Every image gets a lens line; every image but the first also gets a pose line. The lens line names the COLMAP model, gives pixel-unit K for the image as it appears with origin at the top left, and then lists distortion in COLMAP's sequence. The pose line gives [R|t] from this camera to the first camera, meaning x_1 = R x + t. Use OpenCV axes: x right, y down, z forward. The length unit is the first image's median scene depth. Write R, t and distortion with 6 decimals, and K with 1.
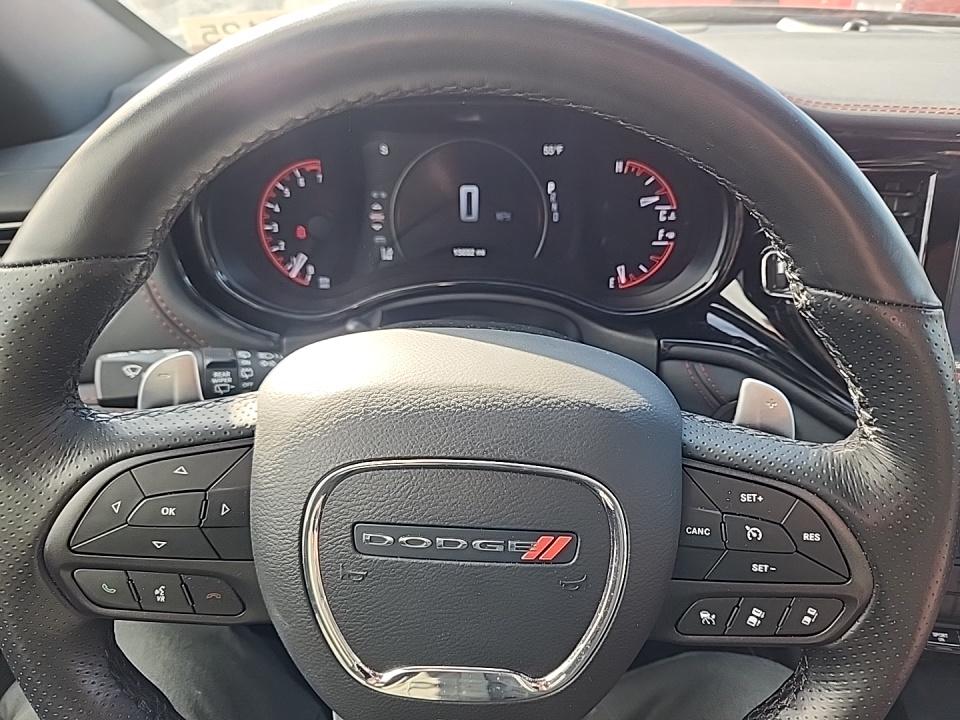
lens RADIAL K [[646.9, 0, 476.0], [0, 646.9, 356.6], [0, 0, 1]] dist [0.036449, -0.028426]
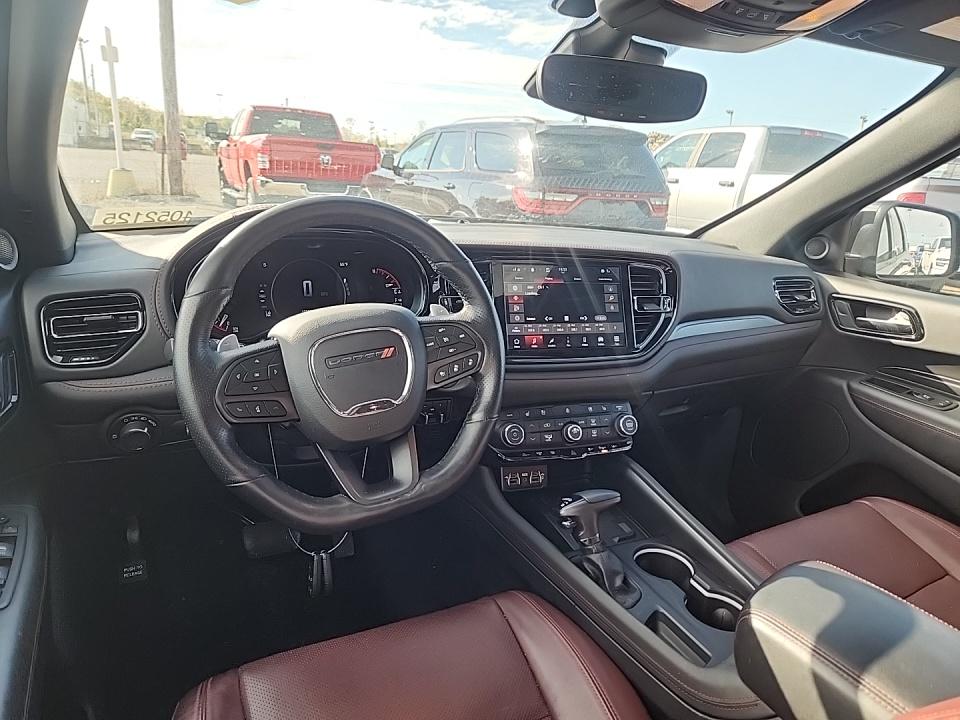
lens RADIAL K [[646.9, 0, 478.3], [0, 646.9, 364.5], [0, 0, 1]] dist [0.036449, -0.028426]
pose [[0.897762, -0.078854, 0.433364, -0.450860], [0.196203, 0.952441, -0.233152, 0.607531], [-0.394369, 0.294343, 0.870537, -0.996473]]
